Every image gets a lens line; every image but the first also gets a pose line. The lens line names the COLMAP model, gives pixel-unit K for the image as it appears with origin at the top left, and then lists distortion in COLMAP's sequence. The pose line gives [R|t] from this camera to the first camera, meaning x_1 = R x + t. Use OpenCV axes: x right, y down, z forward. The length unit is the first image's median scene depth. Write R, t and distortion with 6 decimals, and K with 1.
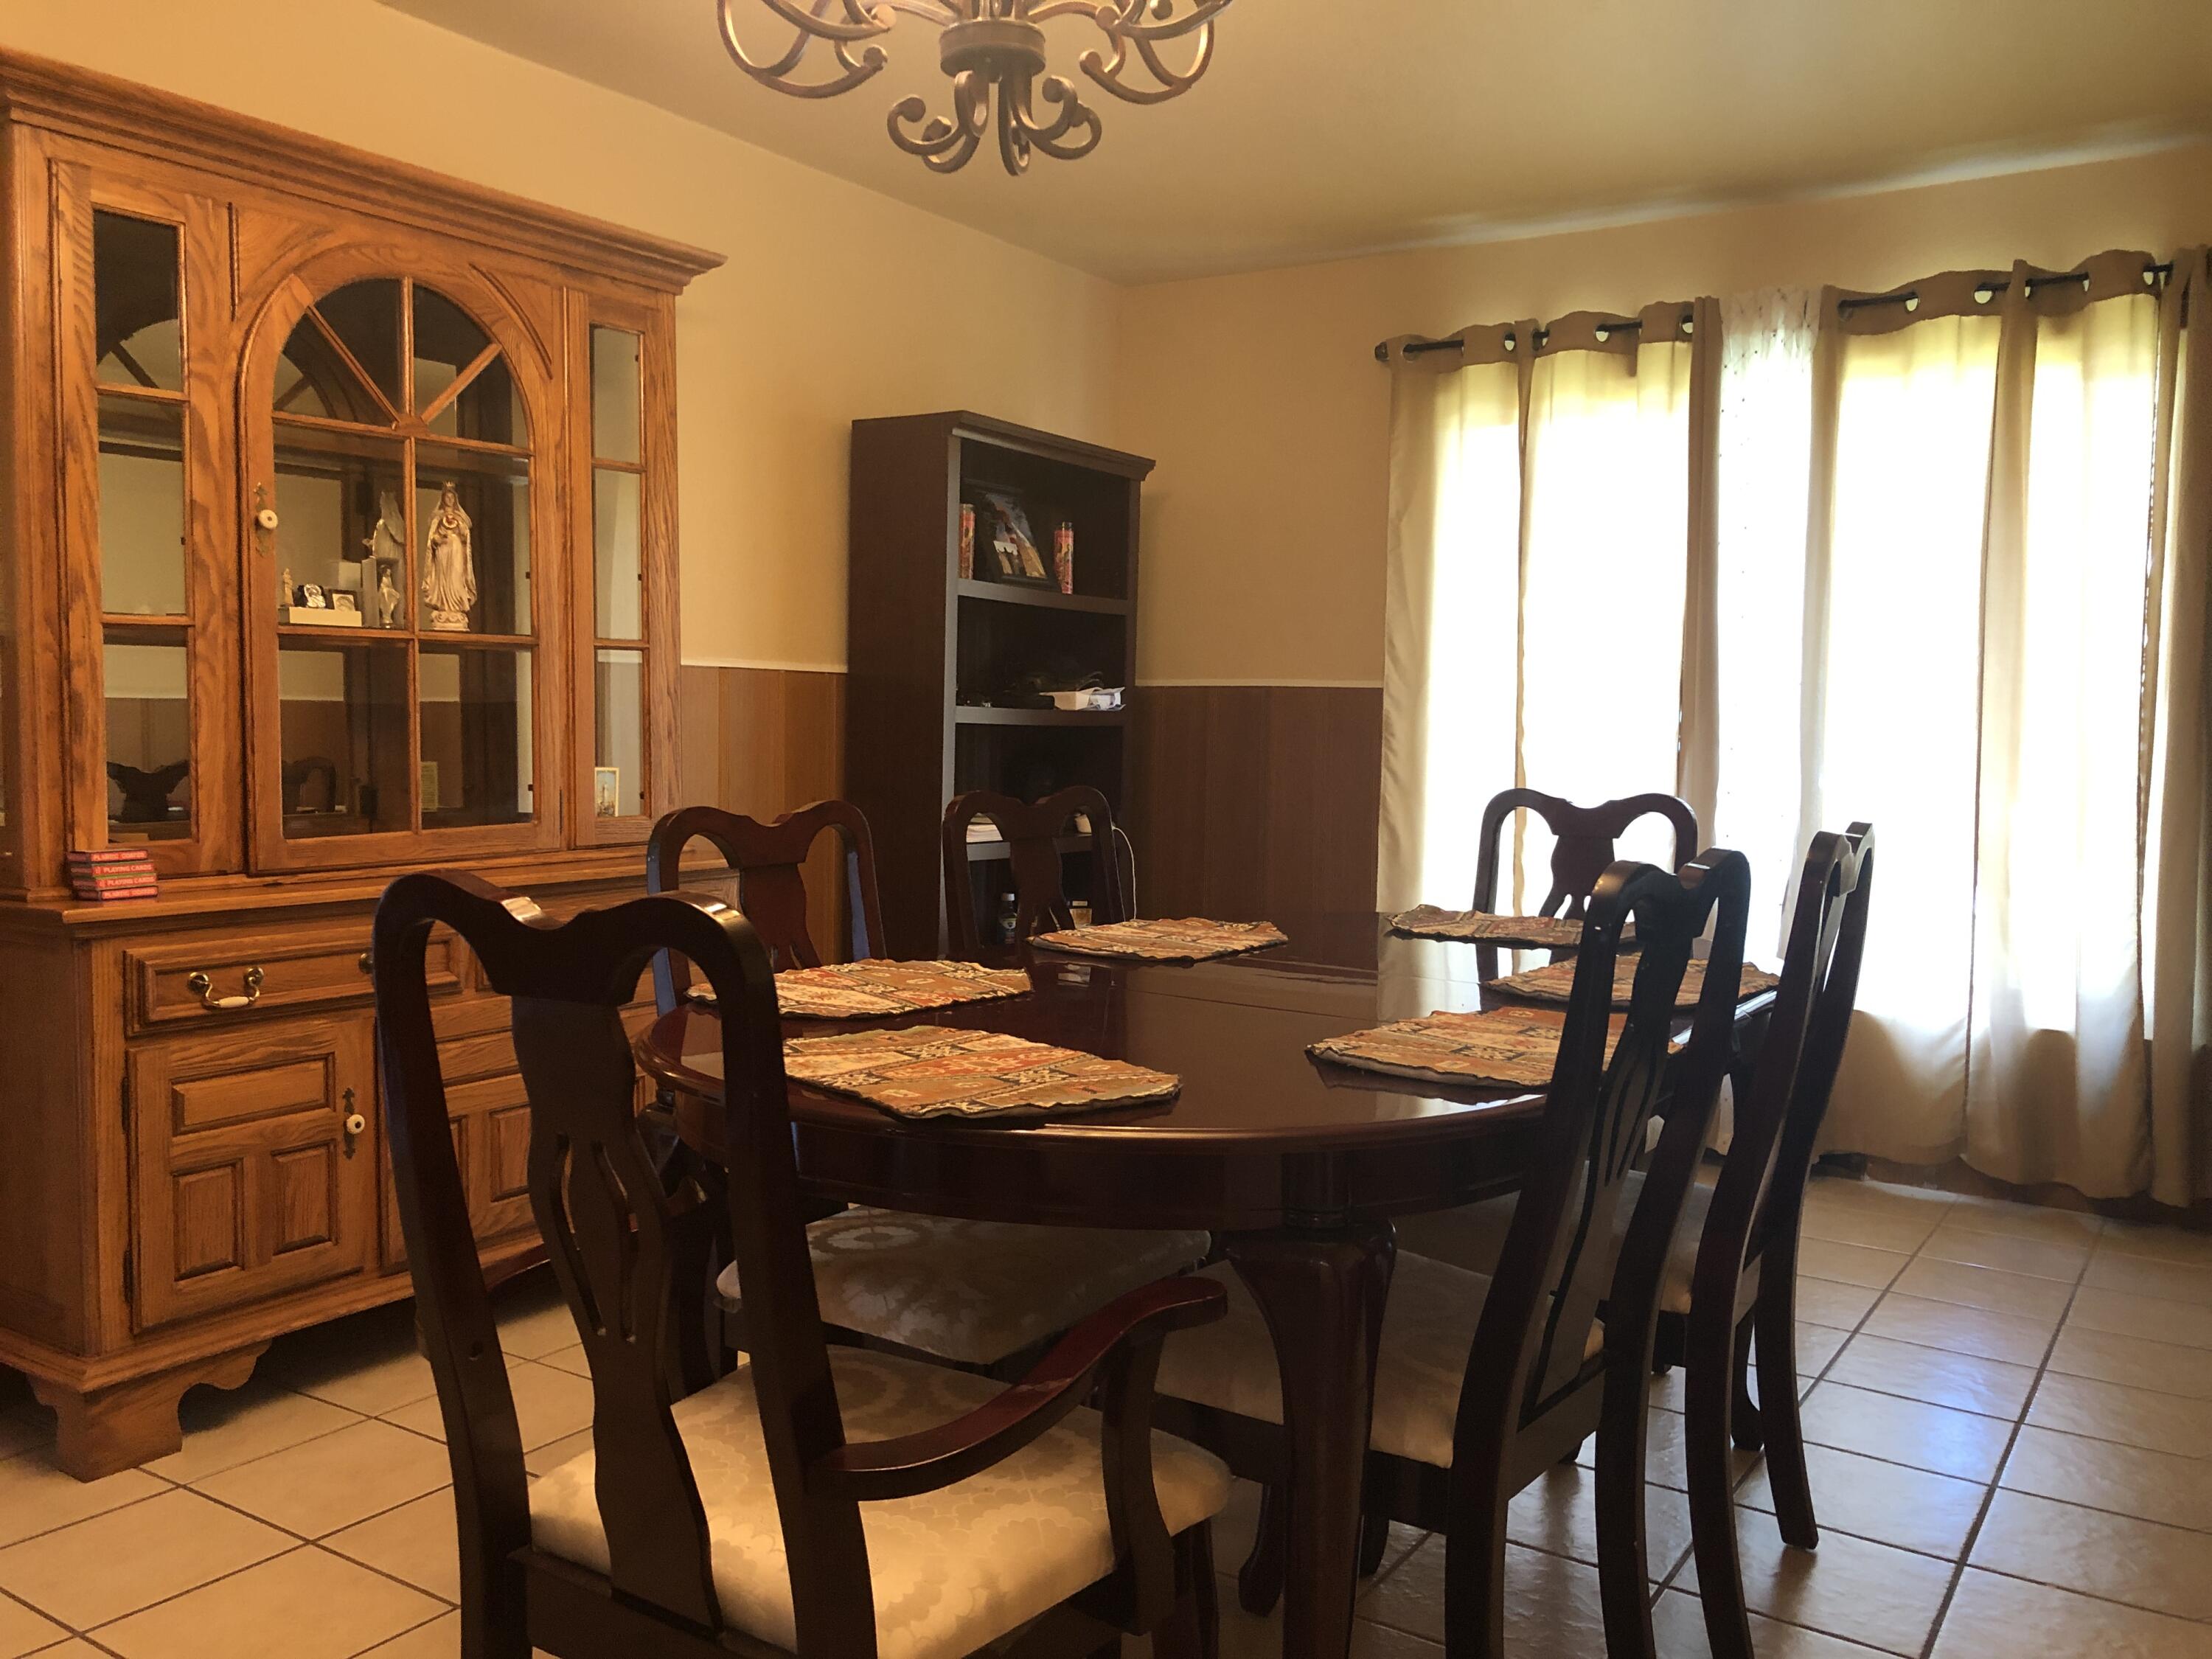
lens RADIAL K [[1878.5, 0, 1104.5], [0, 1878.5, 763.4], [0, 0, 1]] dist [0.004774, 0.002388]
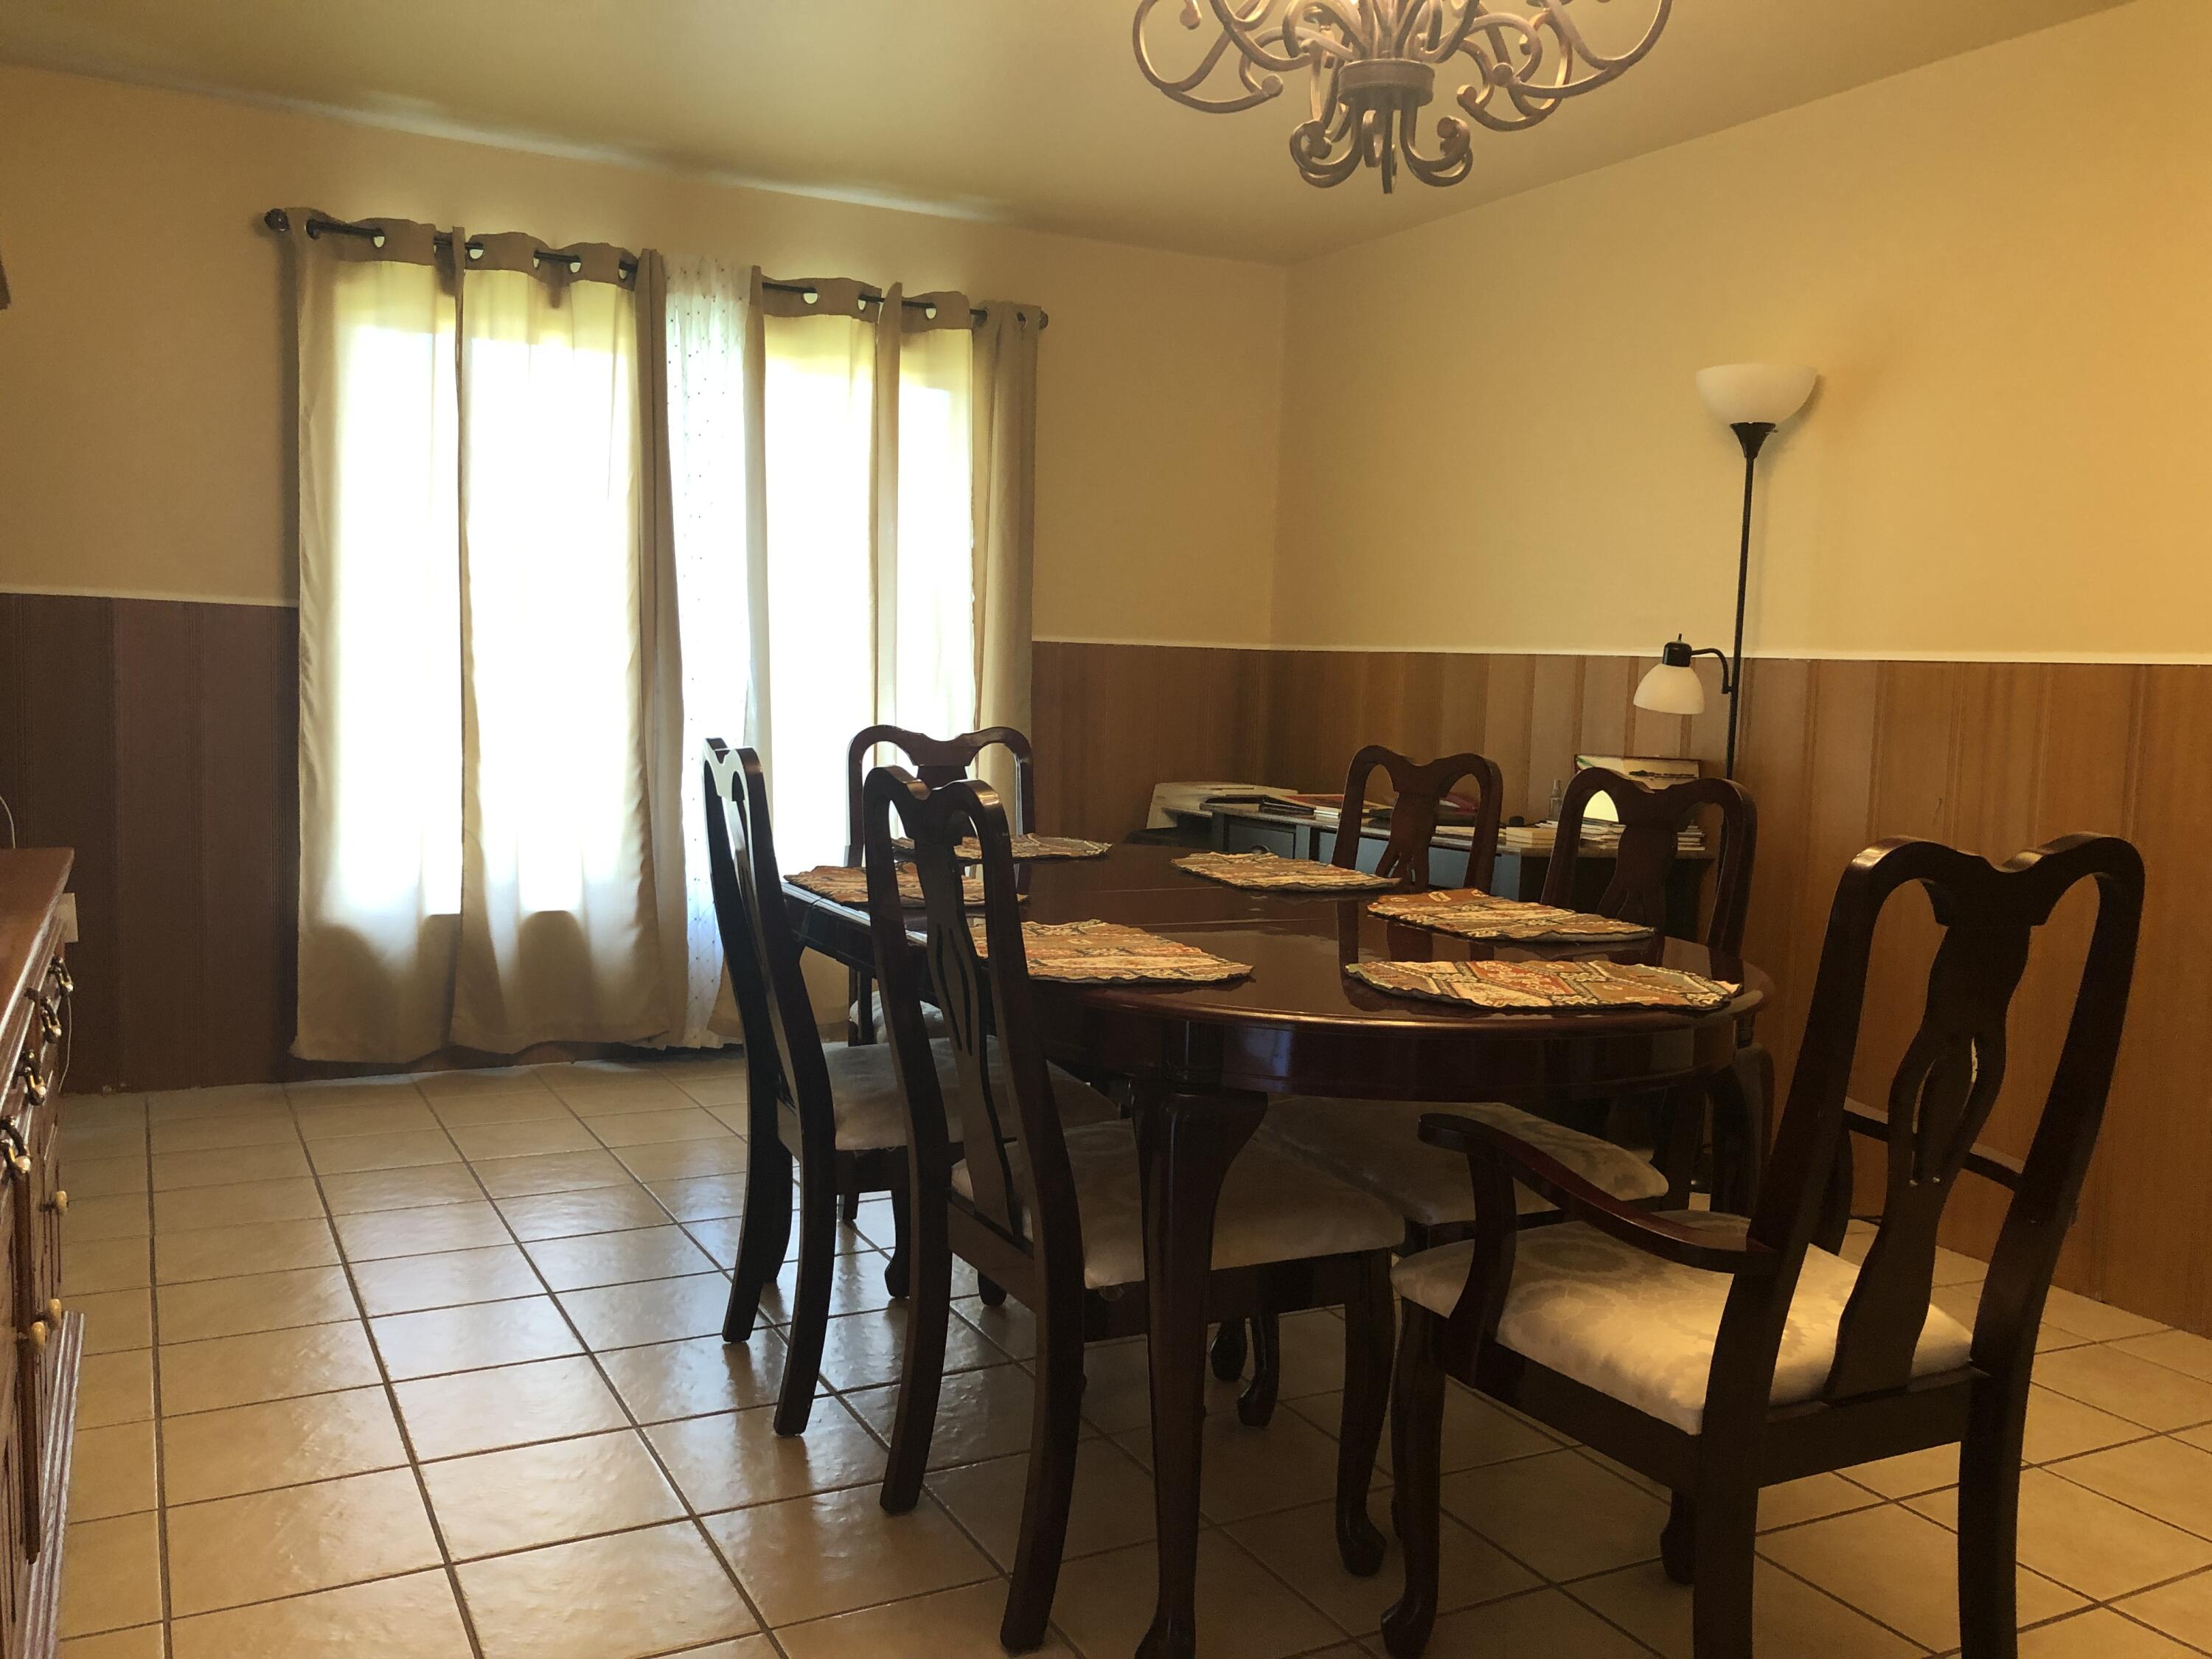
lens RADIAL K [[1792.7, 0, 1106.0], [0, 1792.7, 829.5], [0, 0, 1]] dist [0.008662, 0.010203]
pose [[0.486365, -0.079243, 0.870155, -0.468995], [-0.002295, 0.995760, 0.091964, -0.016687], [-0.873753, -0.046725, 0.484120, 0.274153]]
